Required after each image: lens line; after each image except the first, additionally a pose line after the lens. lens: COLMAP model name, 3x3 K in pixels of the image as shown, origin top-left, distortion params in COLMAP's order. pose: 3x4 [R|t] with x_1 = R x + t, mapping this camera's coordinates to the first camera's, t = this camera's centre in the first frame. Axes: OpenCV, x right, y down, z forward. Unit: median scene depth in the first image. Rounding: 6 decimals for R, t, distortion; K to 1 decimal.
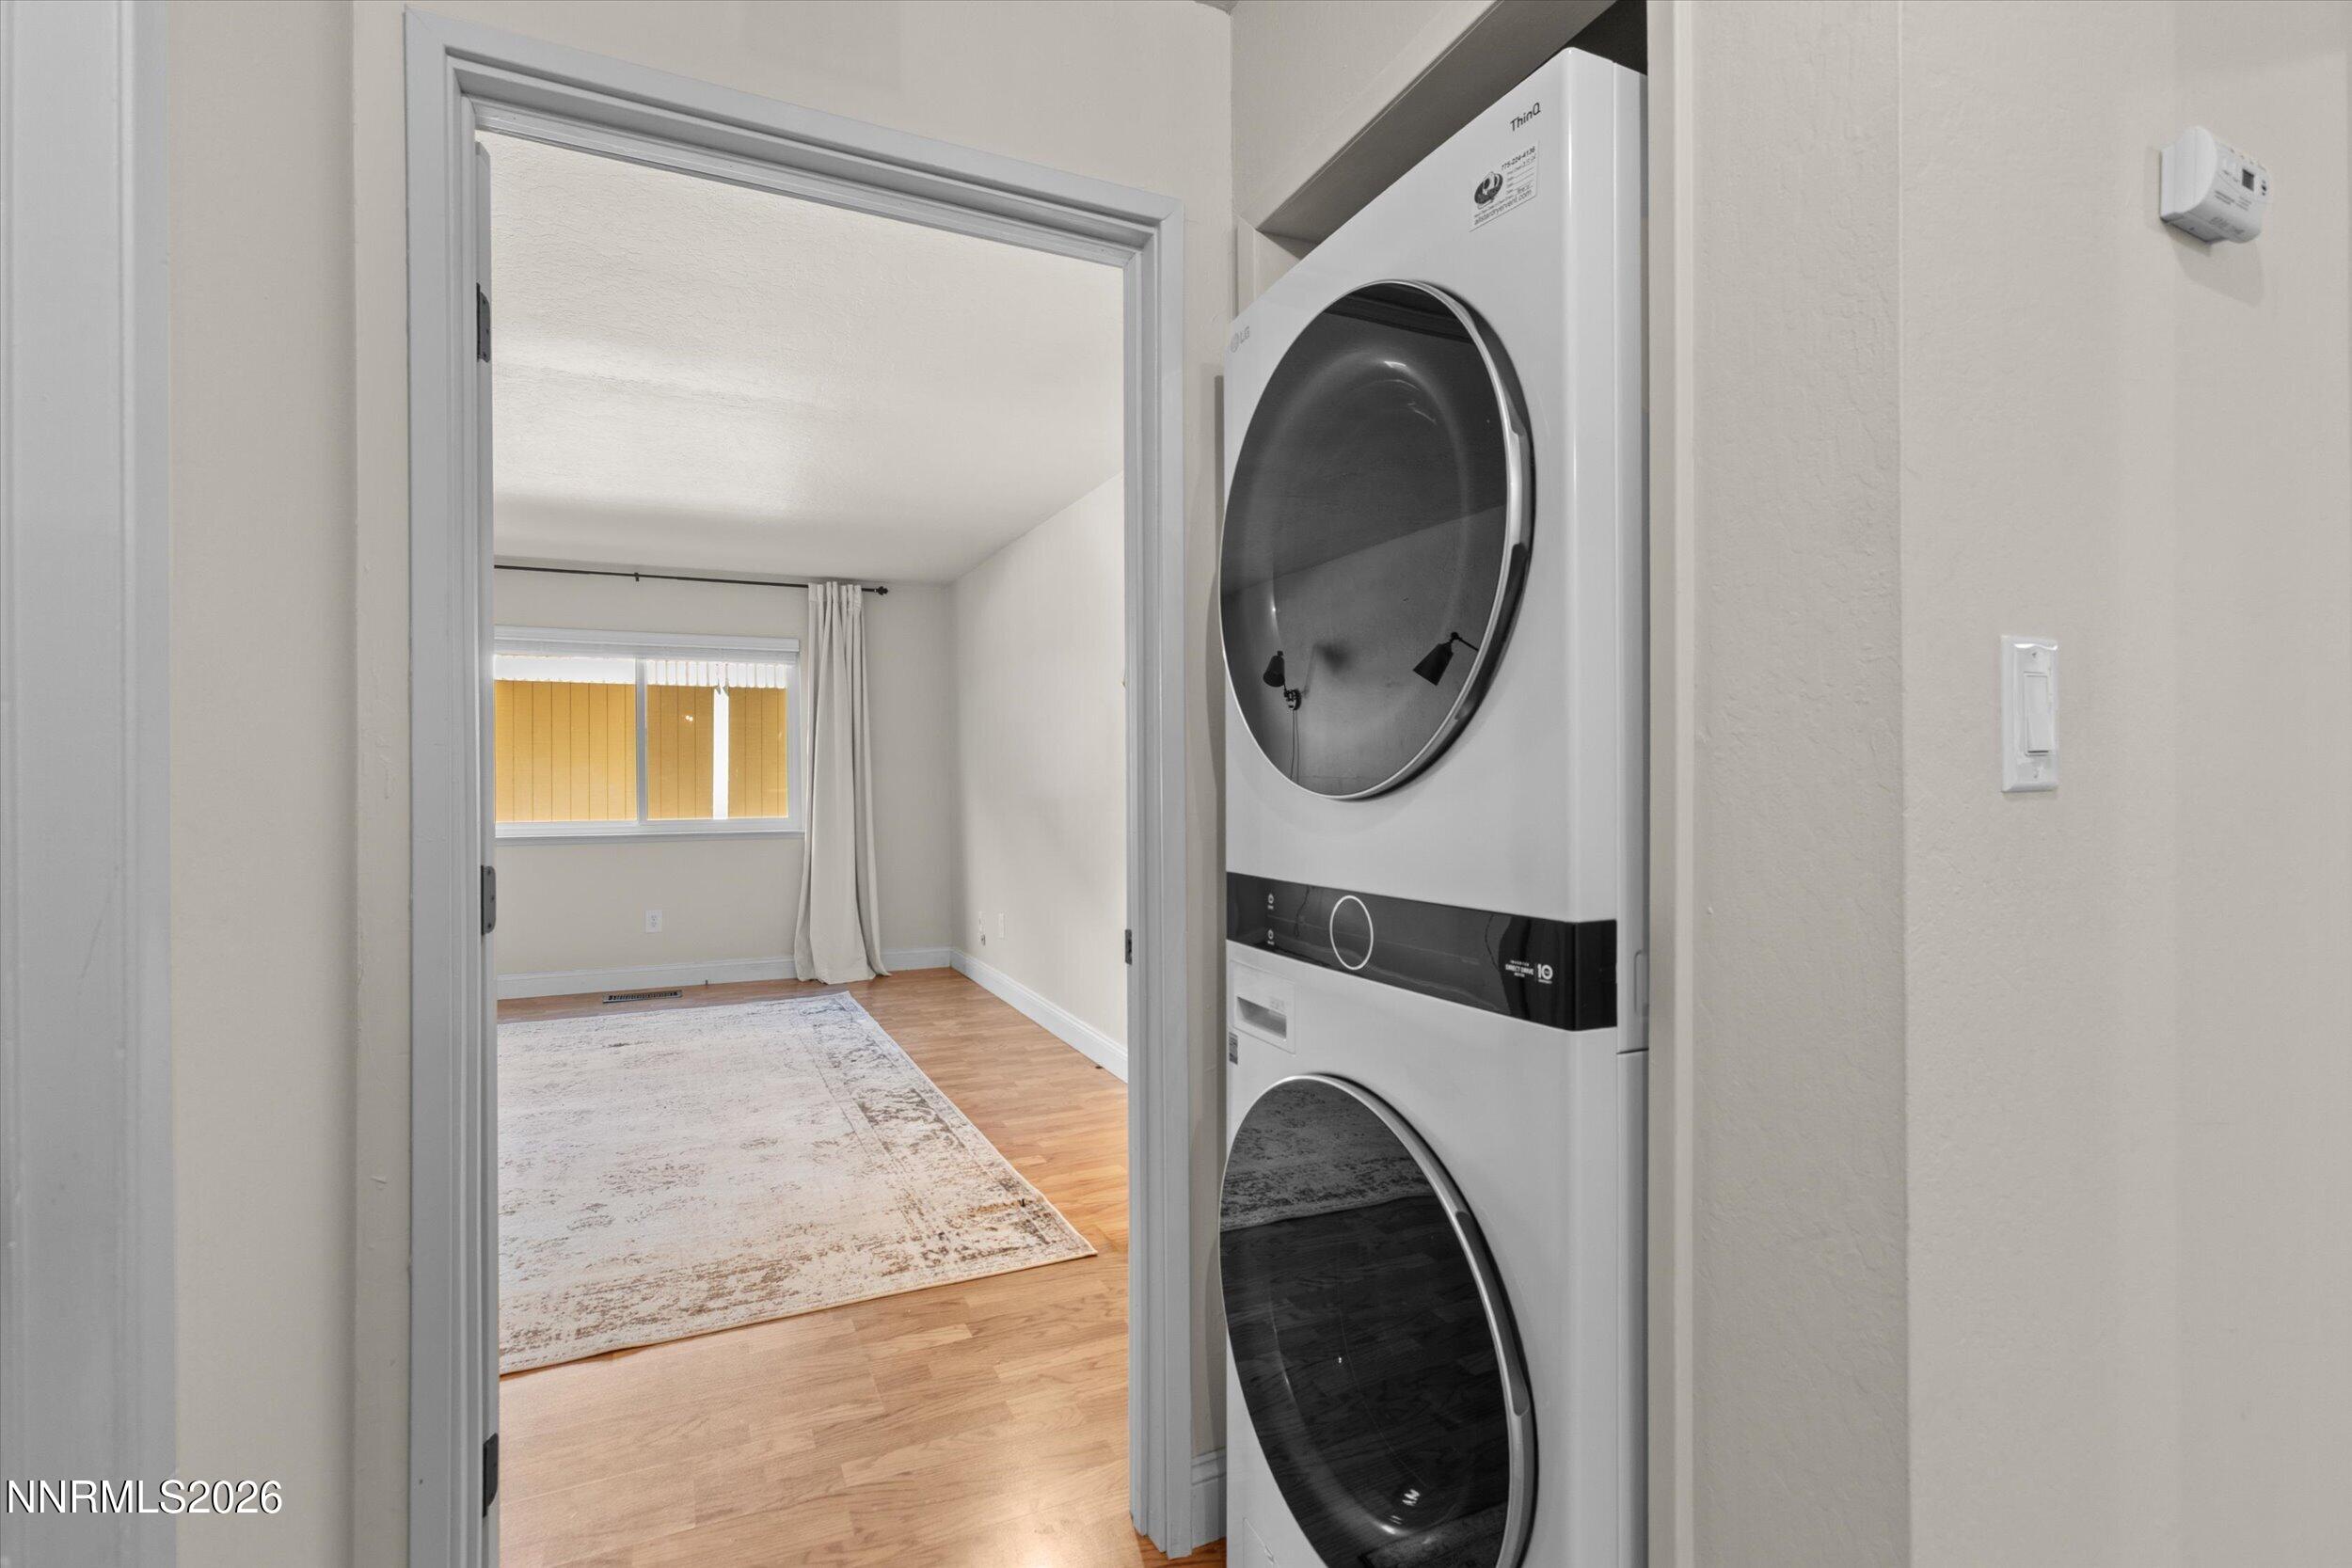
lens RADIAL K [[1073.2, 0, 1151.0], [0, 1073.2, 796.6], [0, 0, 1]] dist [-0.005205, 0.000233]
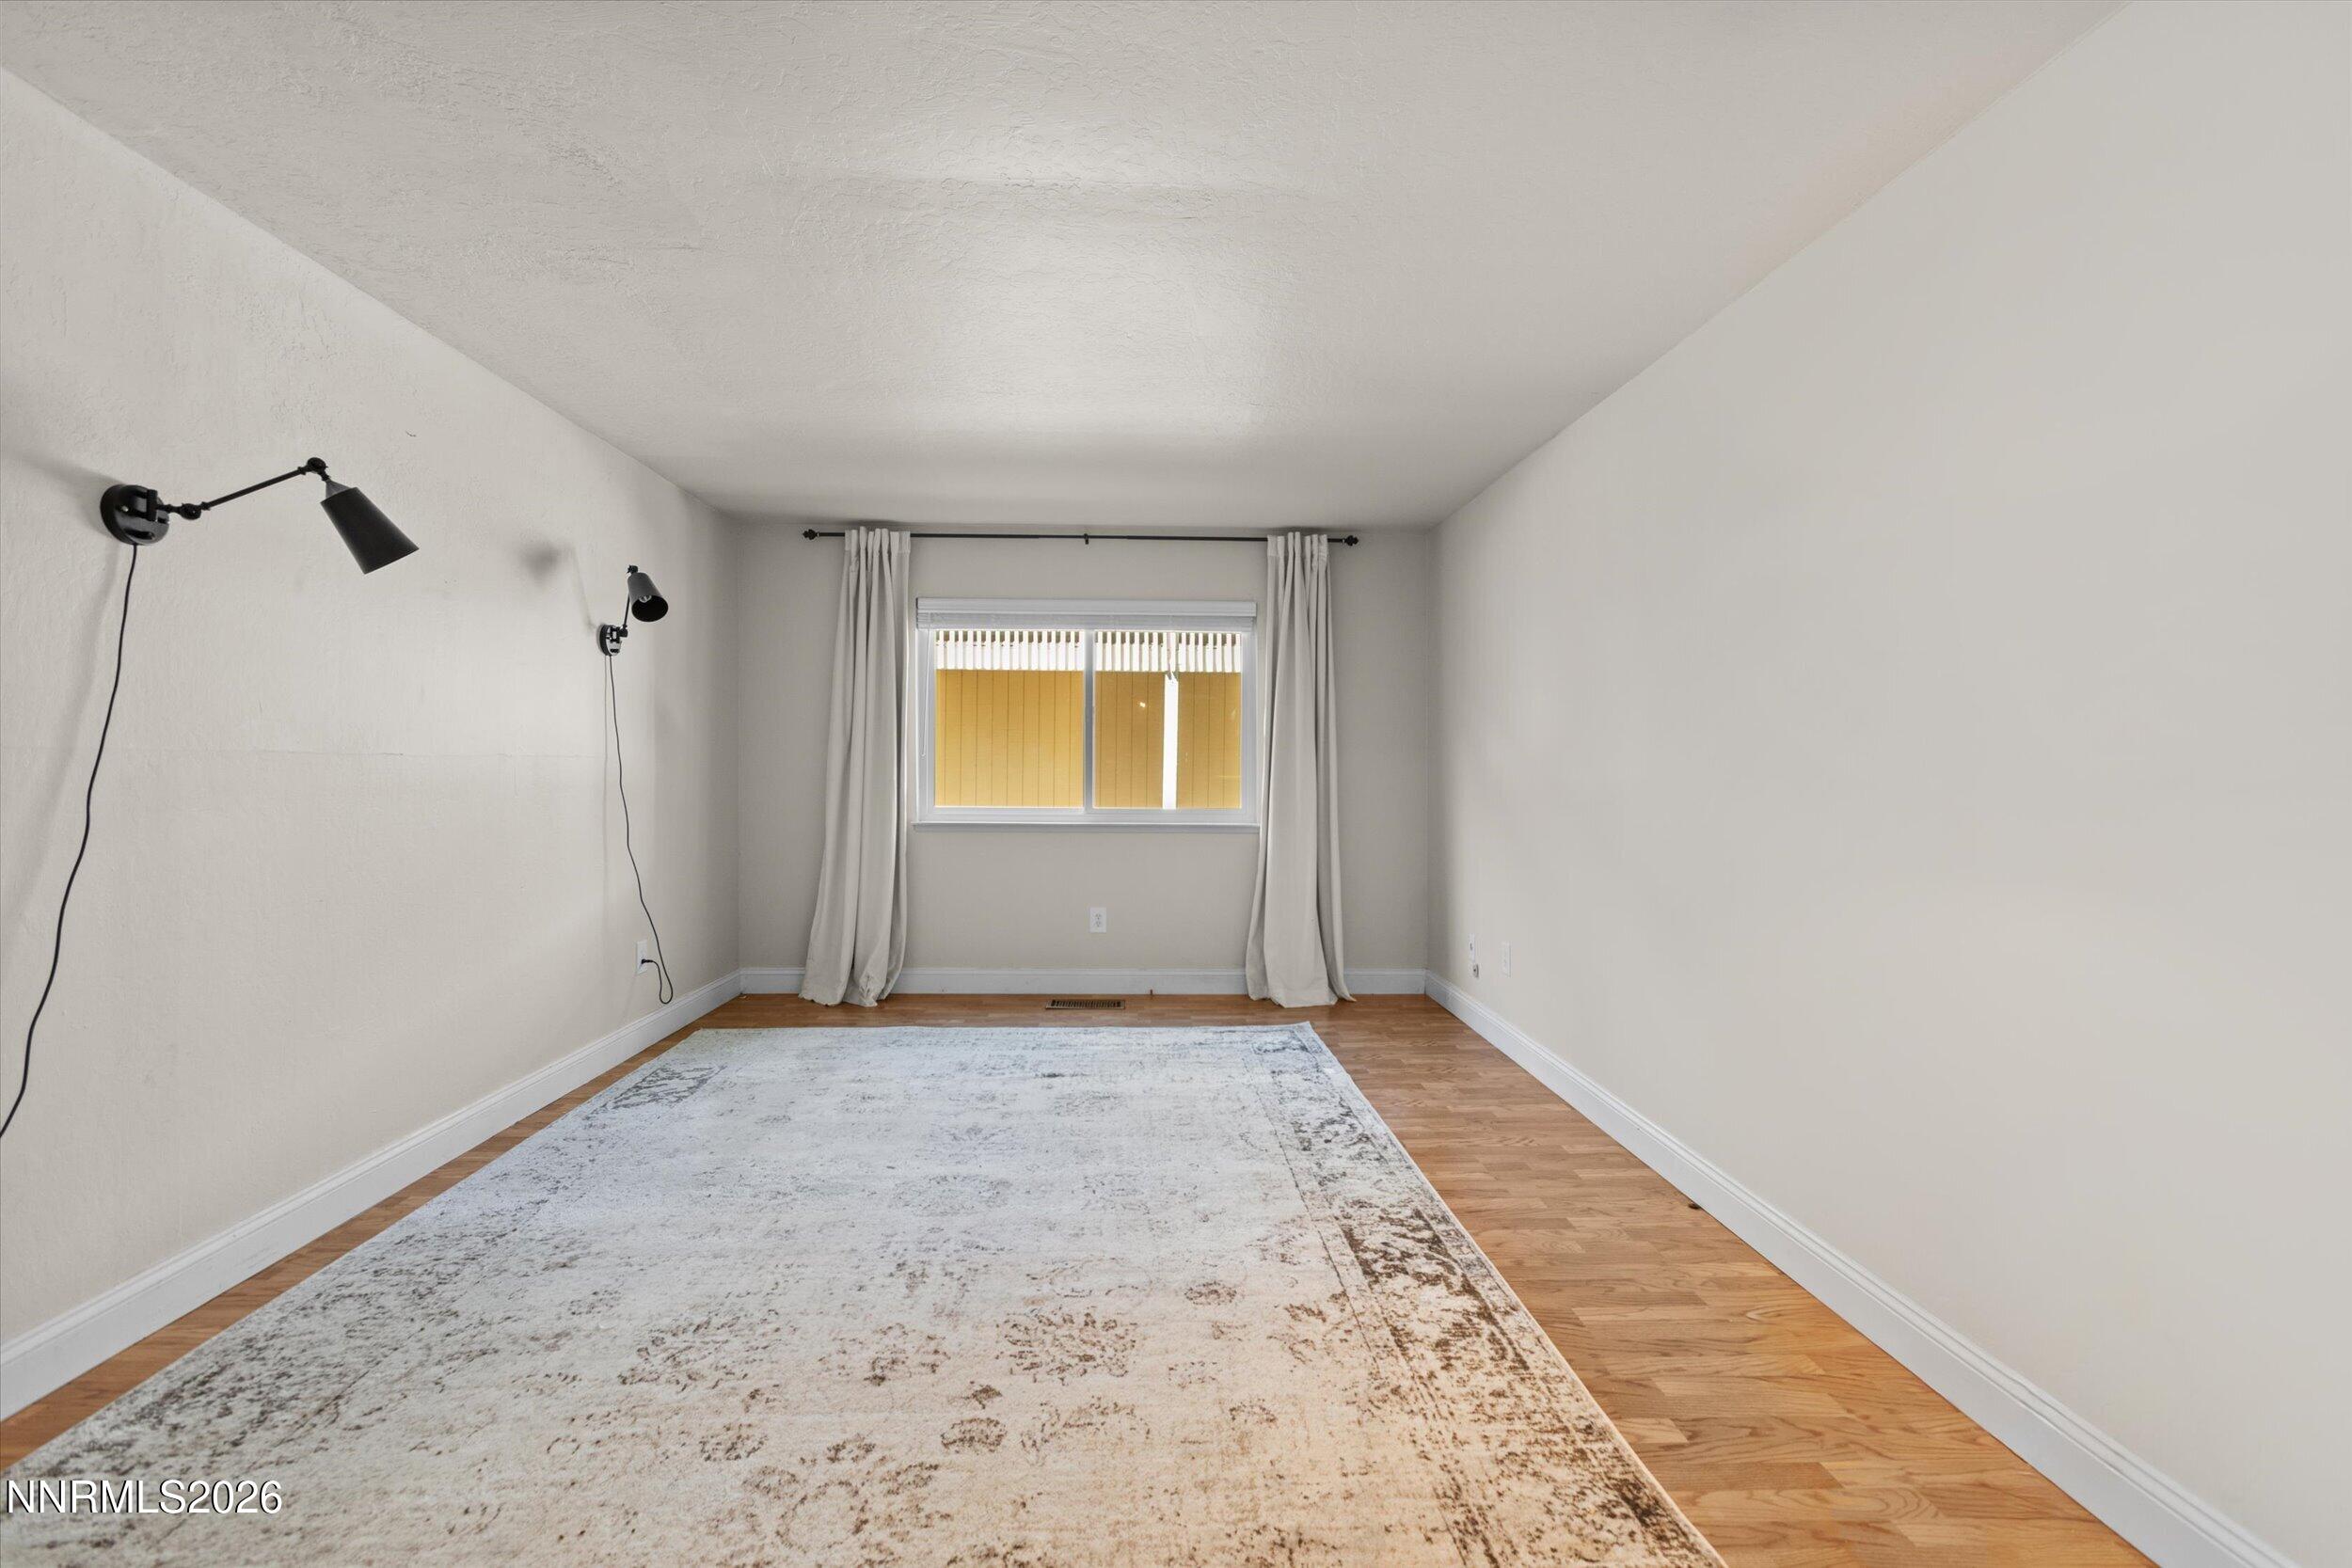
lens RADIAL K [[1073.2, 0, 1172.4], [0, 1073.2, 777.4], [0, 0, 1]] dist [-0.005205, 0.000233]
pose [[0.928631, 0.011581, -0.370825, -0.098900], [-0.013821, 0.999899, -0.003385, -0.003938], [0.370748, 0.008268, 0.928697, 0.251313]]
